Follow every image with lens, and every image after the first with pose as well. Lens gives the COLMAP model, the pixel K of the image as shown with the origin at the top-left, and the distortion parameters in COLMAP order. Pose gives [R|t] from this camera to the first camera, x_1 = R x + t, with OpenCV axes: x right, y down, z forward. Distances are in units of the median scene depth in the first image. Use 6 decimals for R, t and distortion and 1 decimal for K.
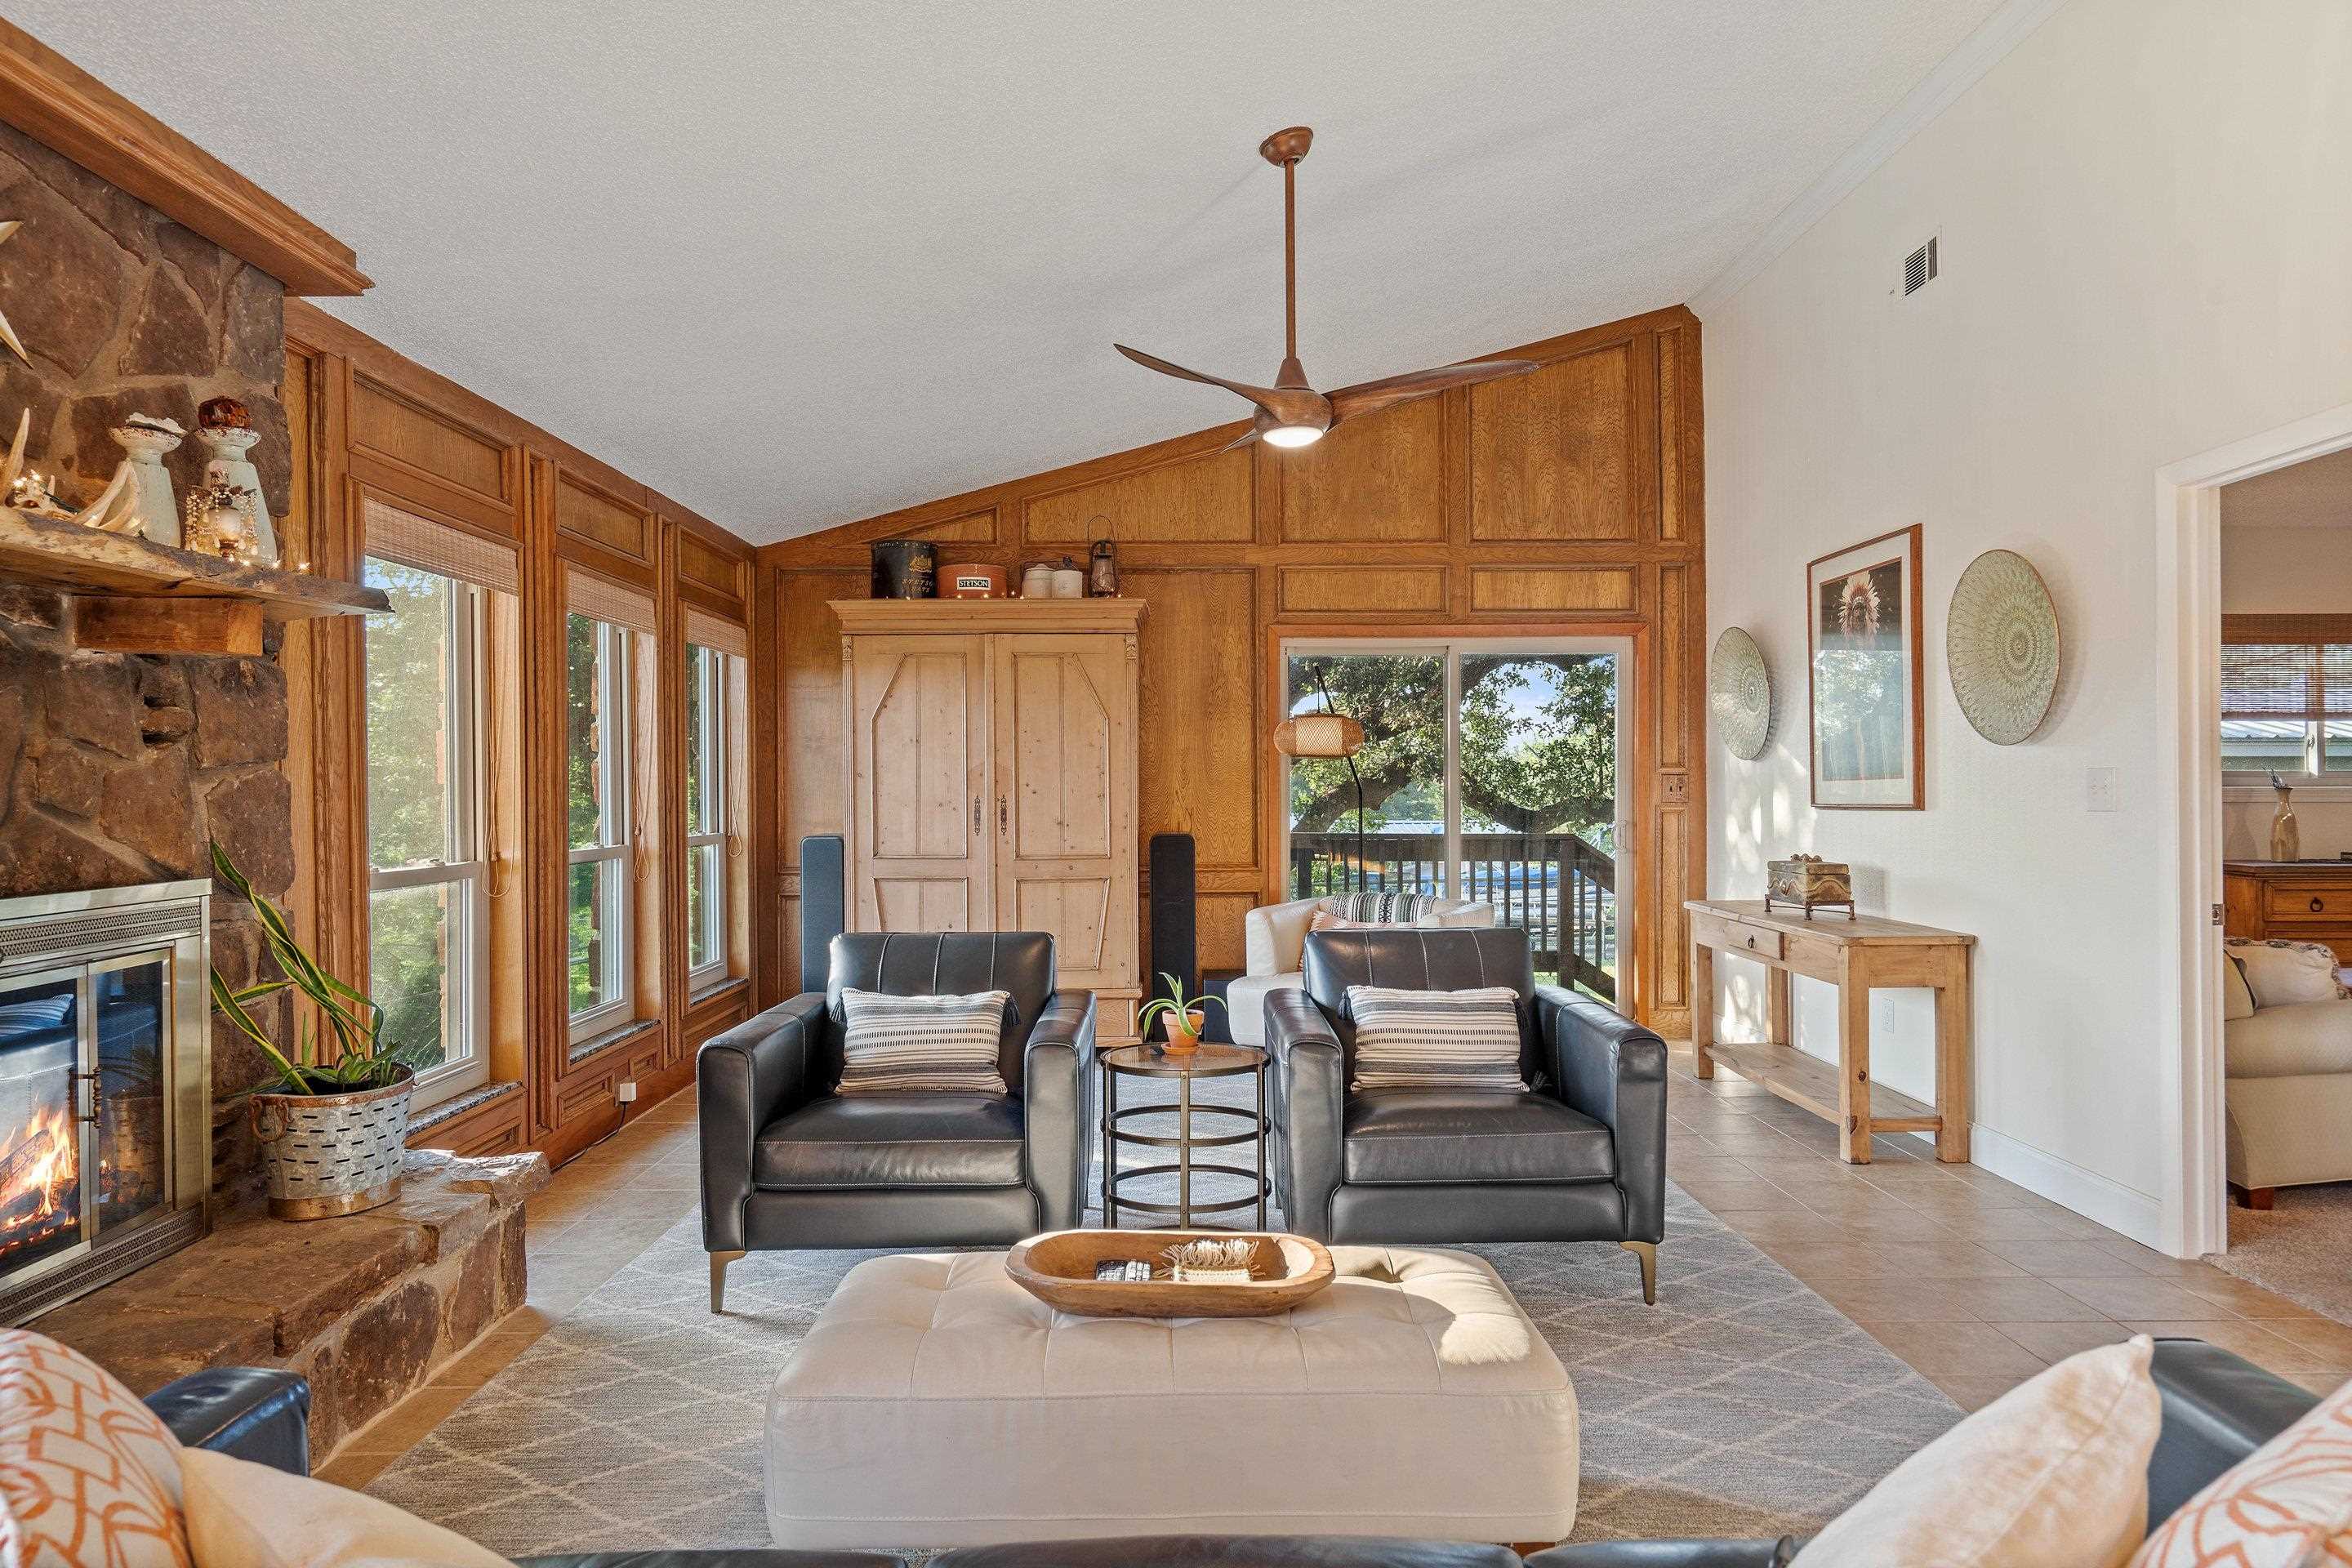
lens RADIAL K [[1434.4, 0, 1178.4], [0, 1434.4, 773.8], [0, 0, 1]] dist [0.003665, -0.000995]
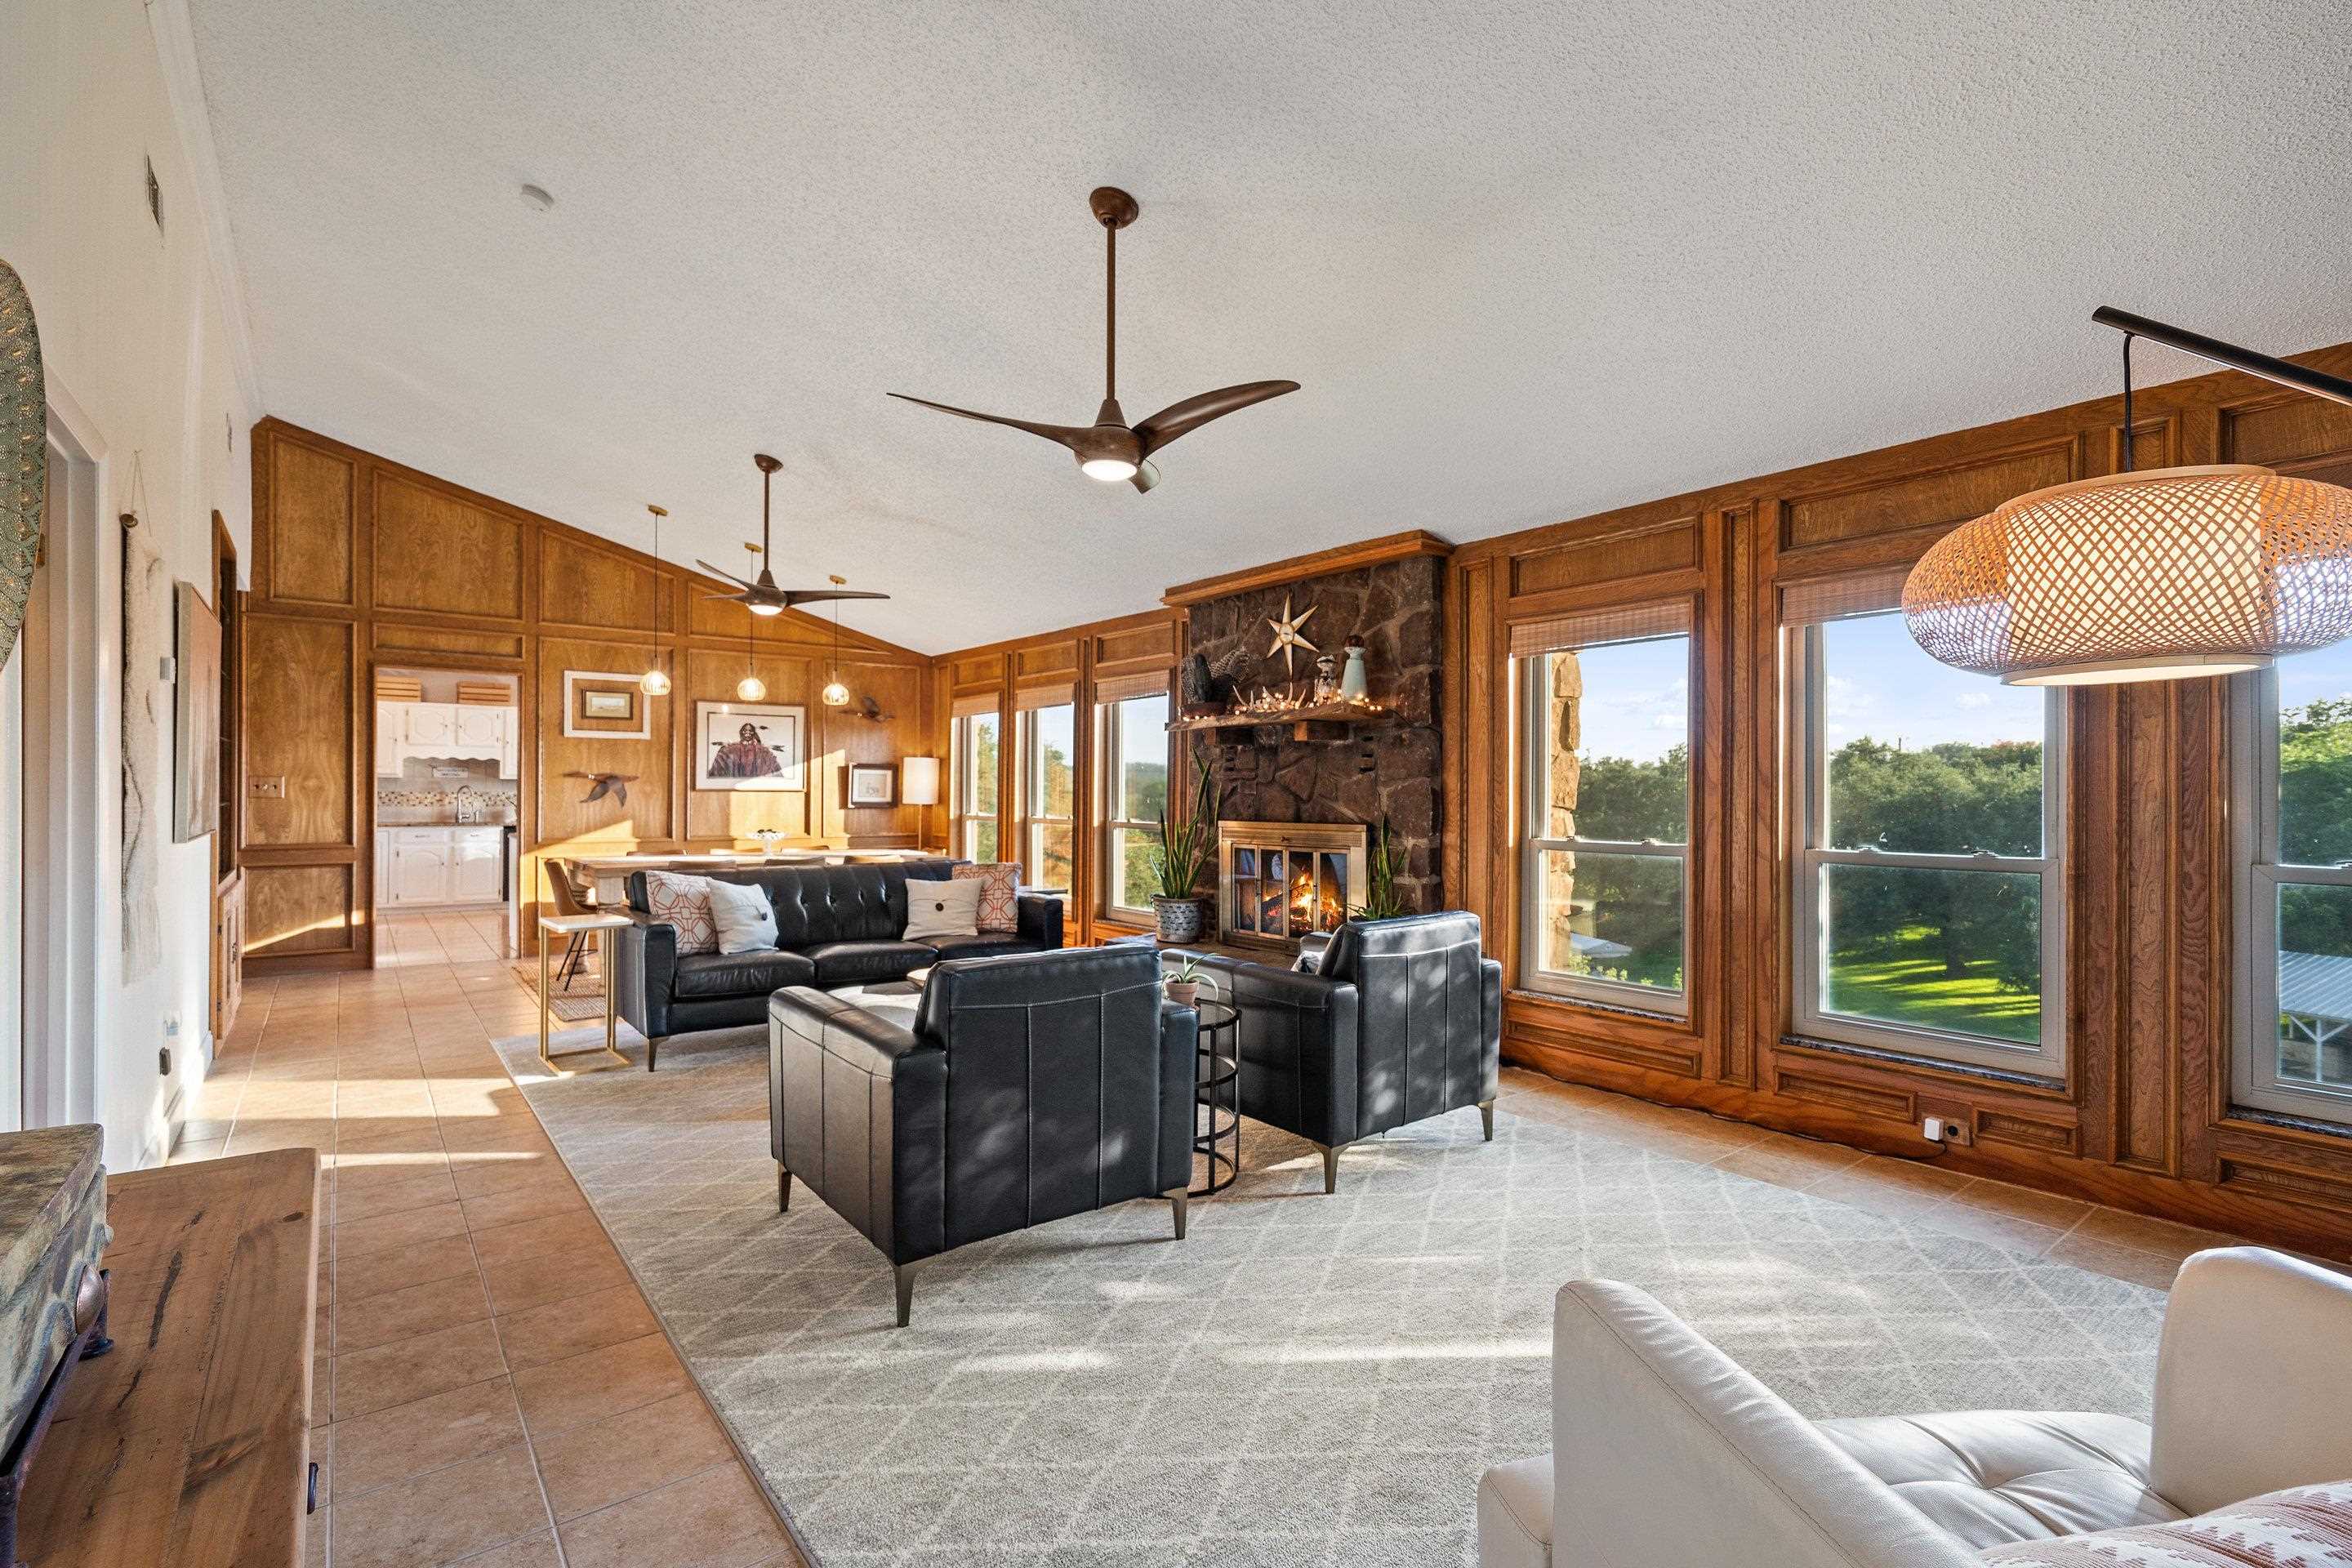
lens RADIAL K [[1072.0, 0, 1209.2], [0, 1072.0, 785.1], [0, 0, 1]] dist [-0.007178, 0.003437]
pose [[-0.777027, 0.001806, -0.629464, 0.307771], [0.007062, 0.999958, -0.005849, 0.004788], [0.629427, -0.008990, -0.777007, 0.979835]]
